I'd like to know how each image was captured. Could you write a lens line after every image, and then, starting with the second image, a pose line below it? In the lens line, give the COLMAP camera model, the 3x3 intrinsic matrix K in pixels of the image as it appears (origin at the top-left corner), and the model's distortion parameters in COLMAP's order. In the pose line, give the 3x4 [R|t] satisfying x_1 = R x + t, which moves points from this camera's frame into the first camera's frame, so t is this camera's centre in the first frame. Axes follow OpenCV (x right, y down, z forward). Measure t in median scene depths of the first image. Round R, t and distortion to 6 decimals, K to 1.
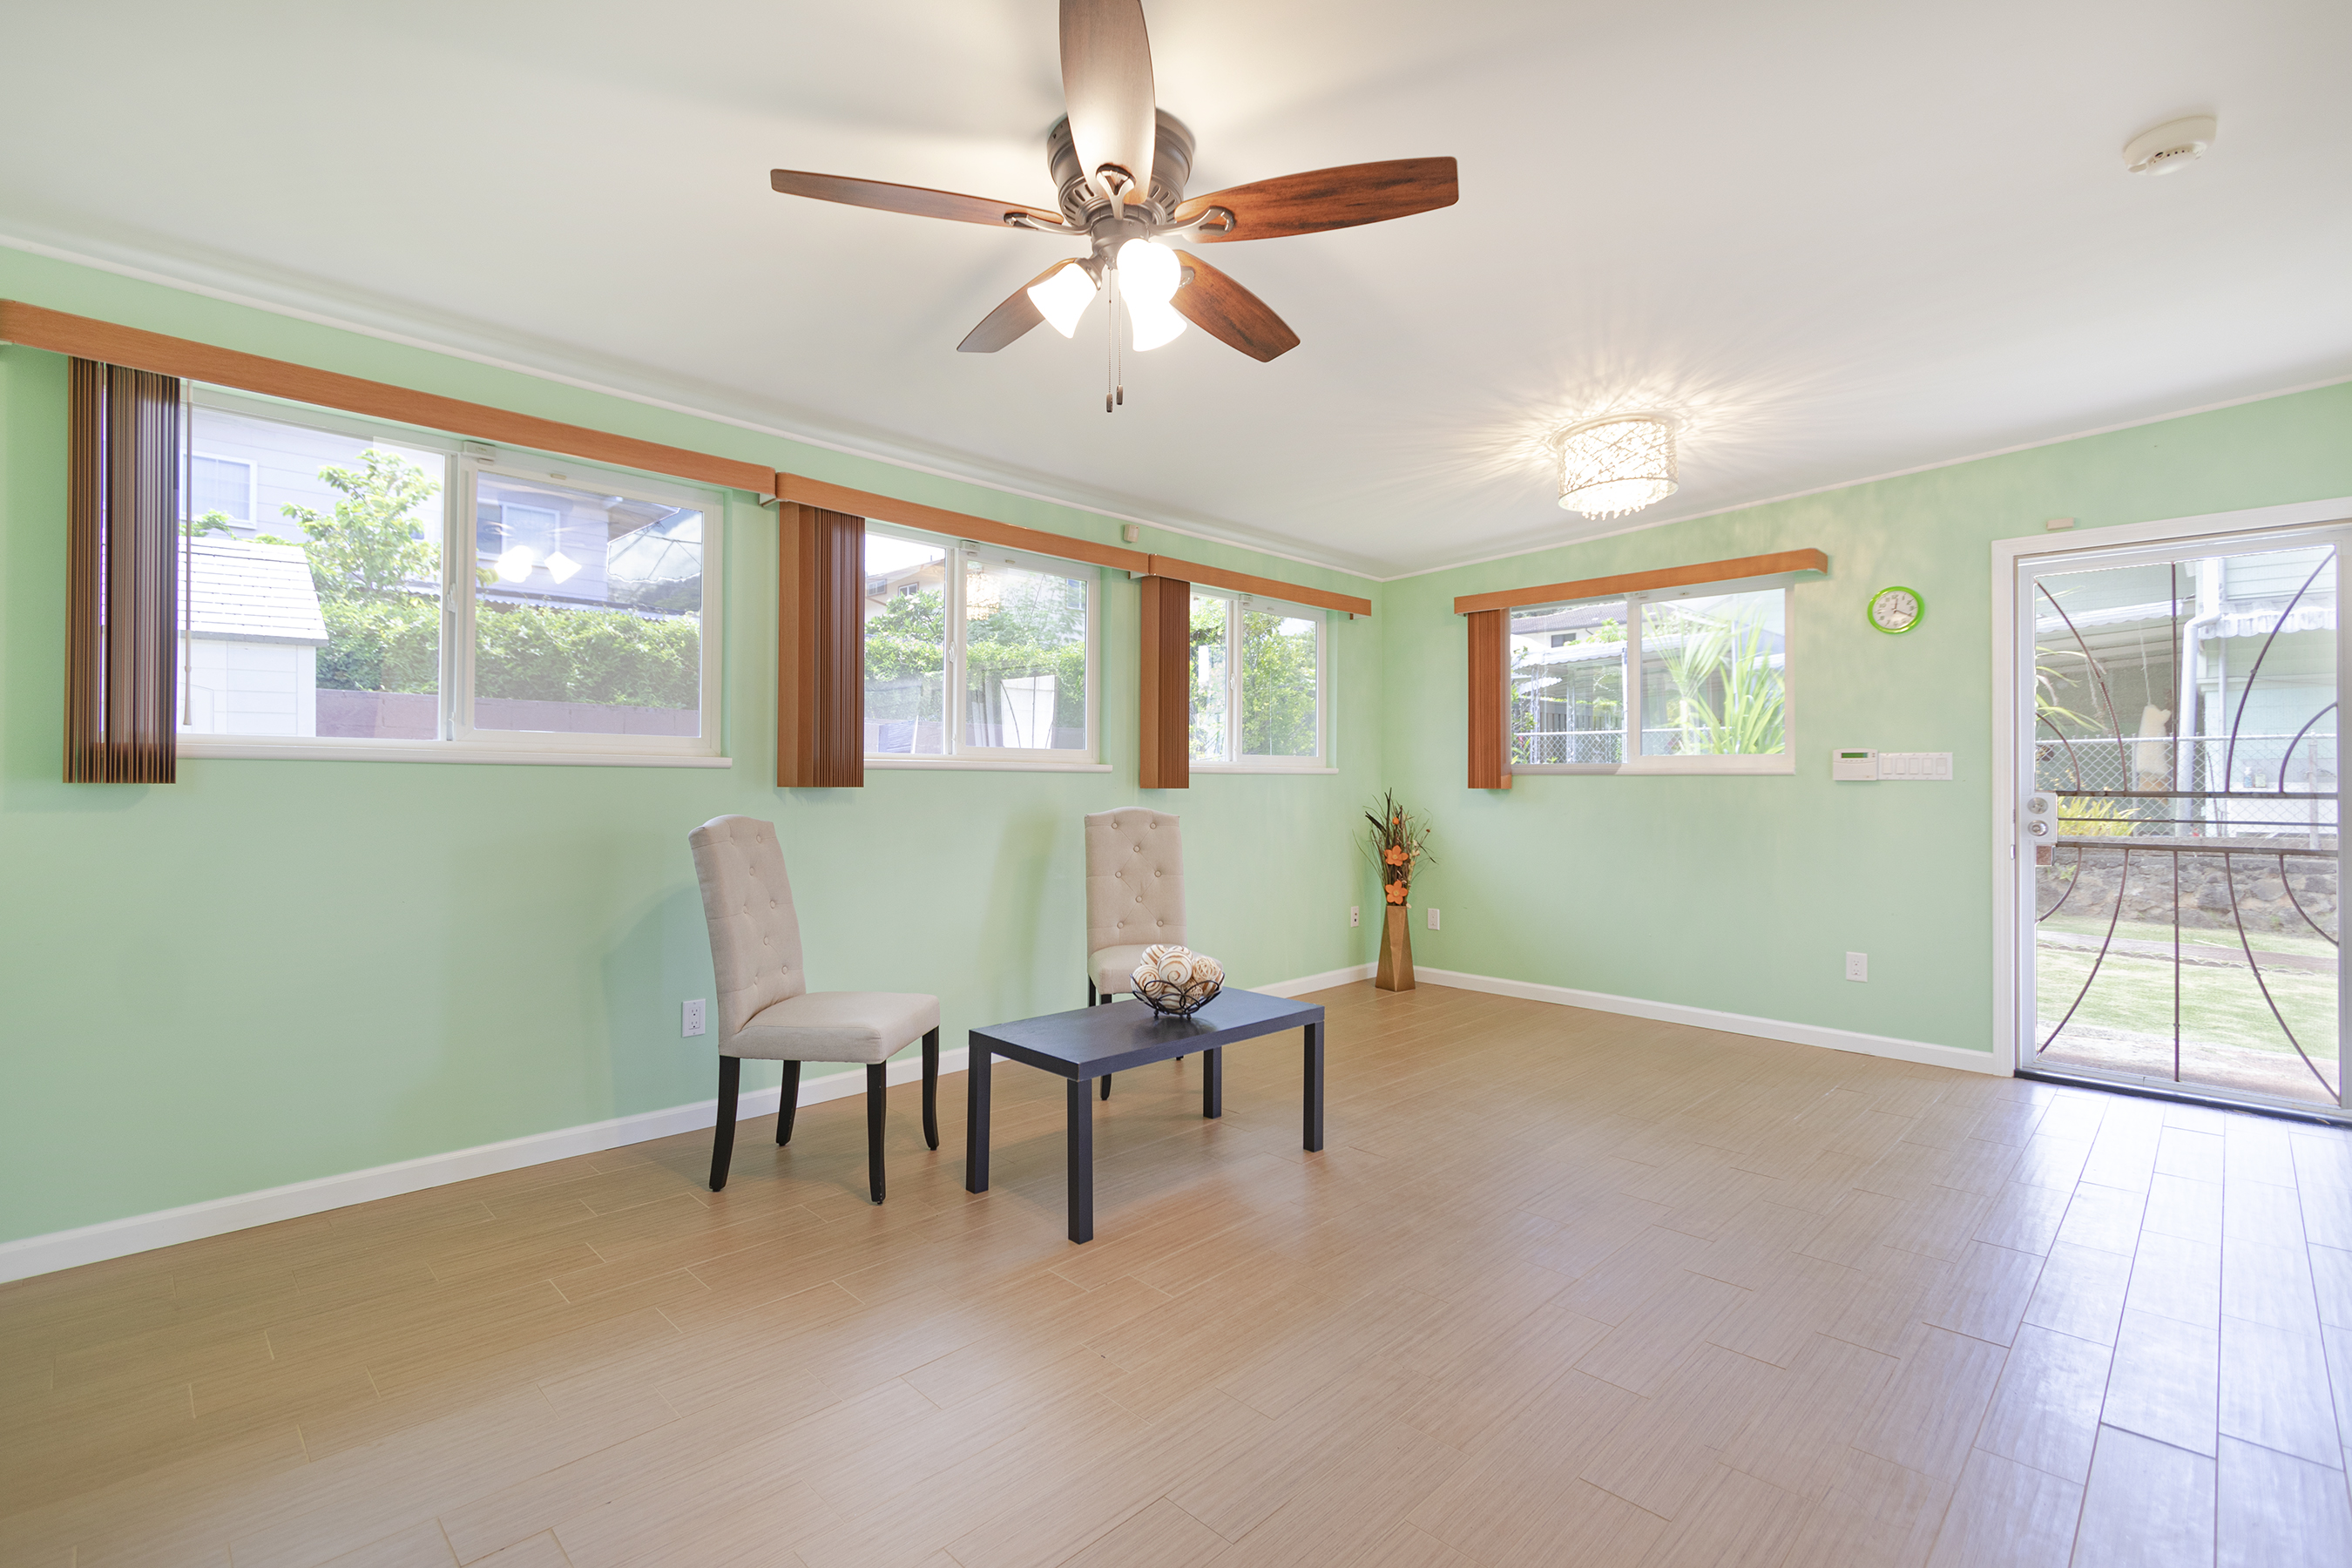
lens RADIAL K [[1060.9, 0, 1176.0], [0, 1060.9, 784.0], [0, 0, 1]] dist [0.042062, 0.000066]
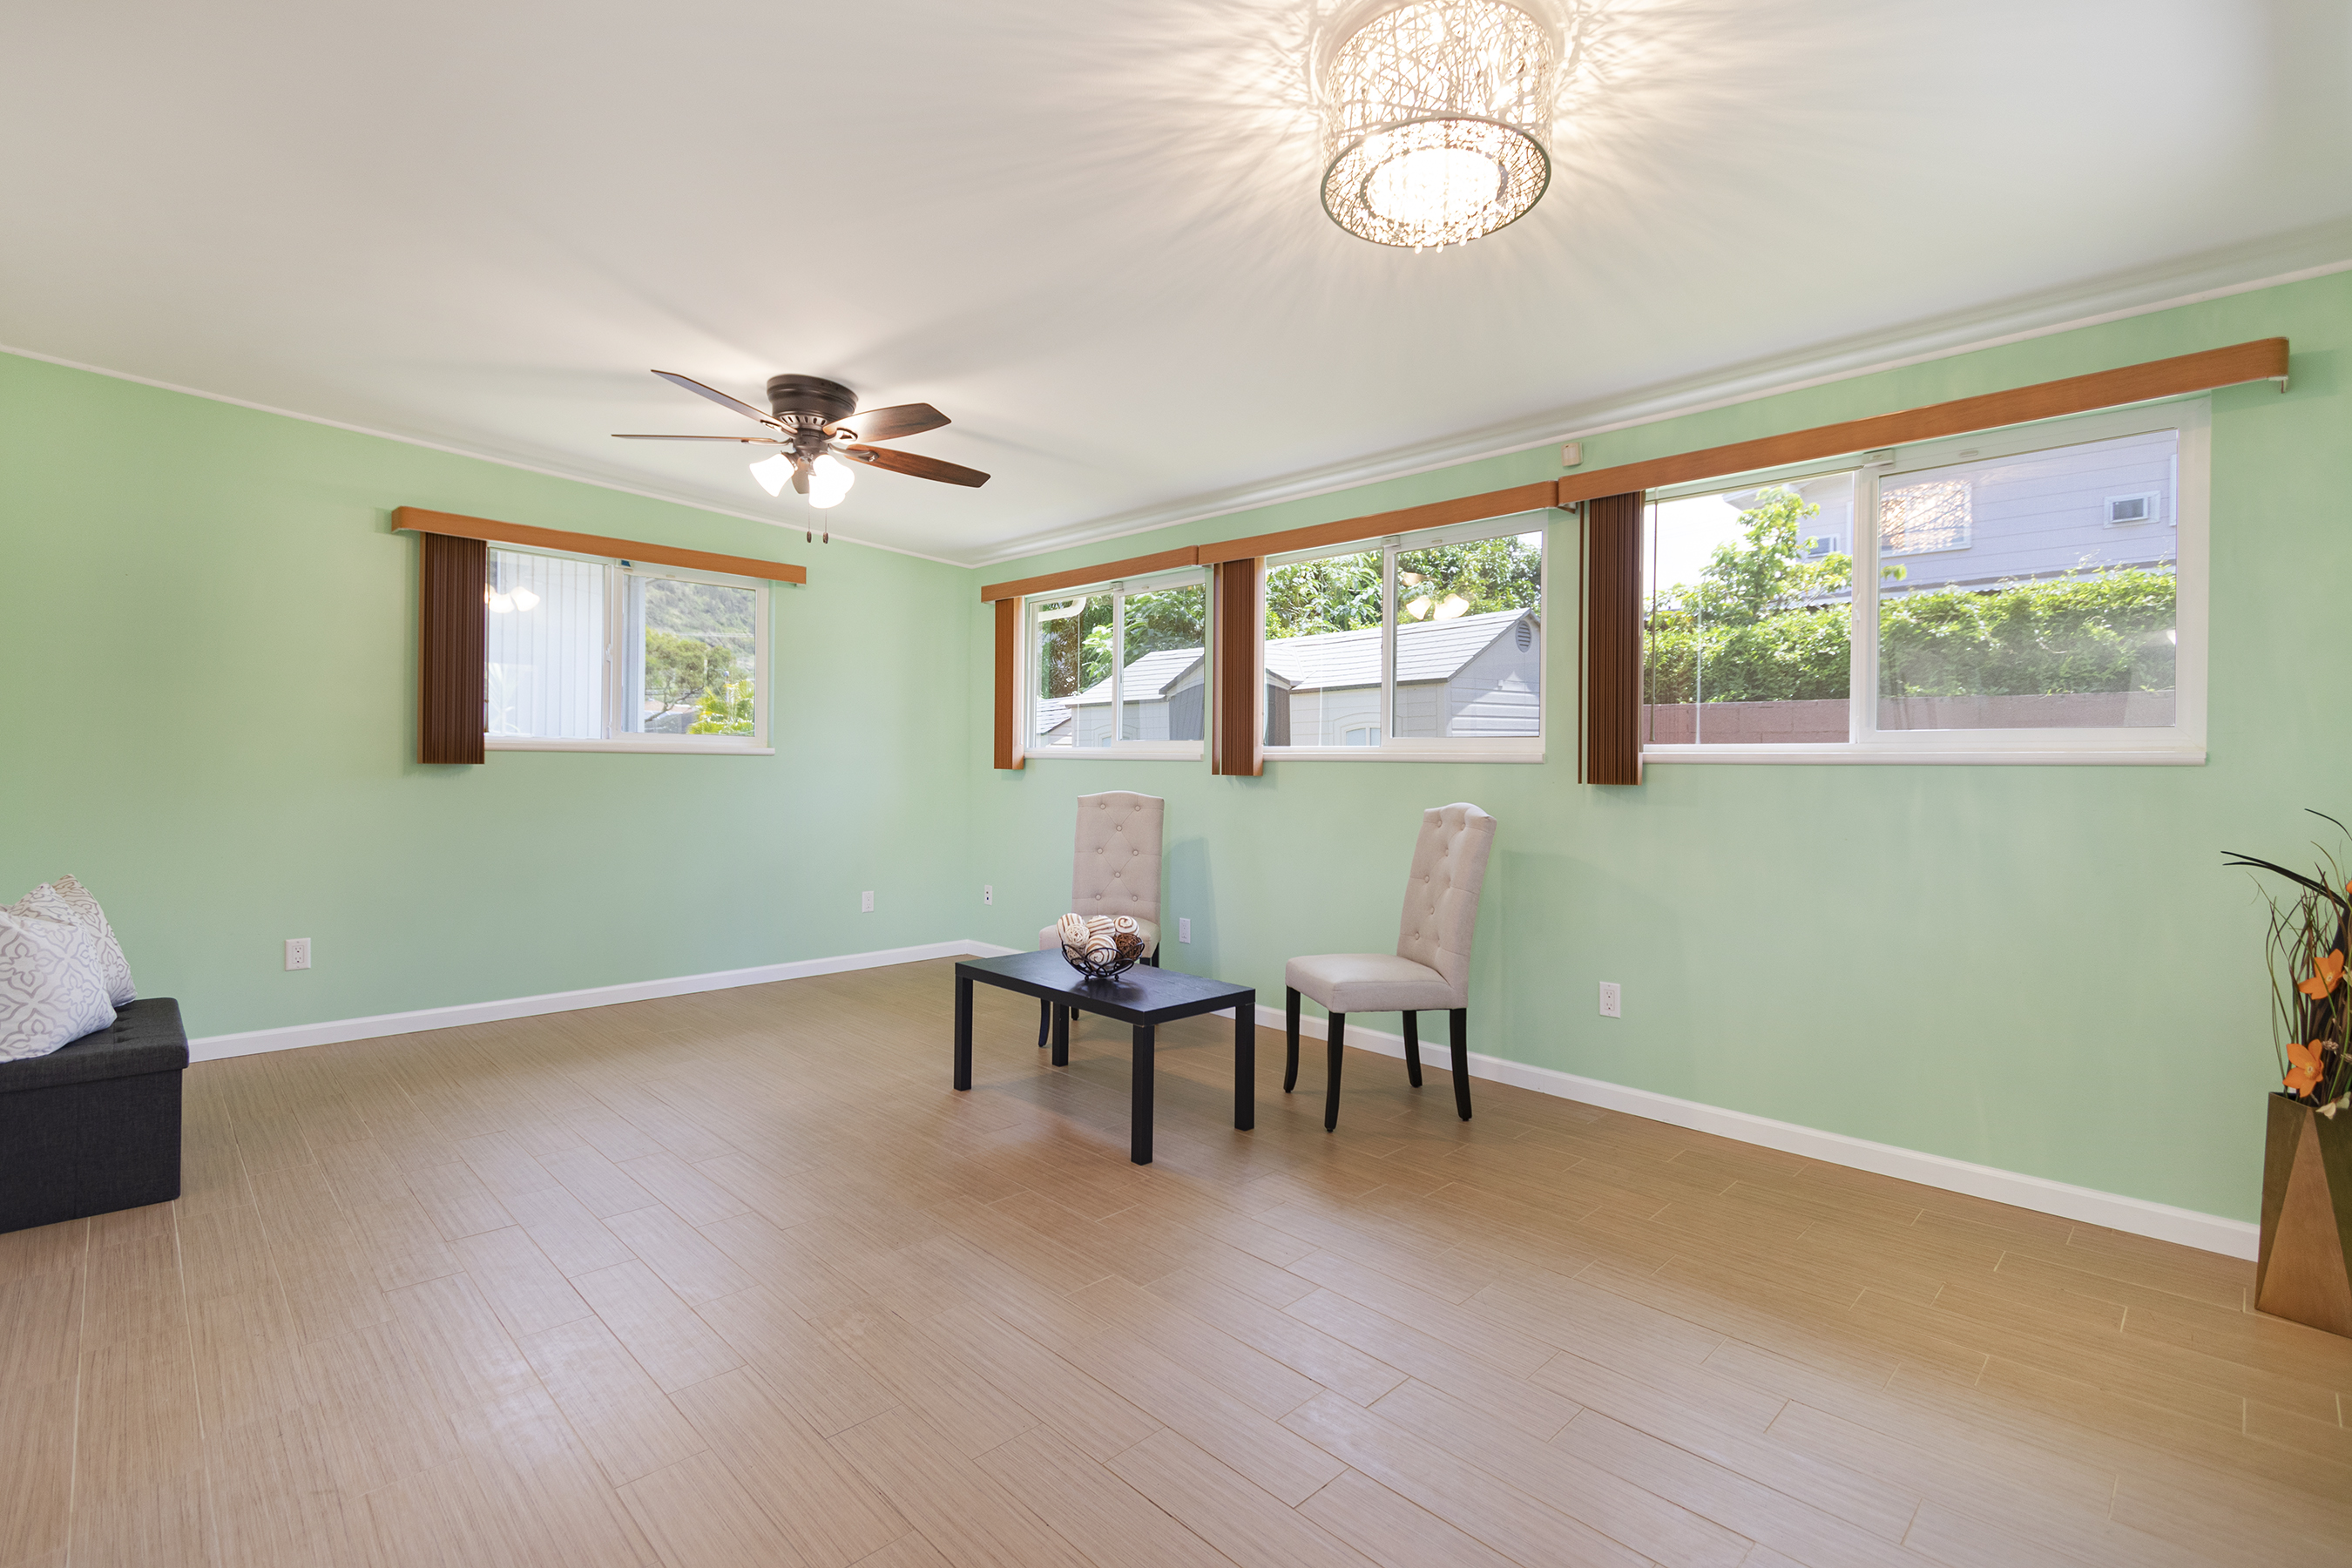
lens RADIAL K [[1048.8, 0, 1176.0], [0, 1048.8, 784.0], [0, 0, 1]] dist [-0.000265, 0.000028]
pose [[-0.008658, 0.006211, -0.999943, 0.880824], [-0.014548, 0.999874, 0.006336, 0.005318], [0.999857, 0.014603, -0.008567, 0.873071]]
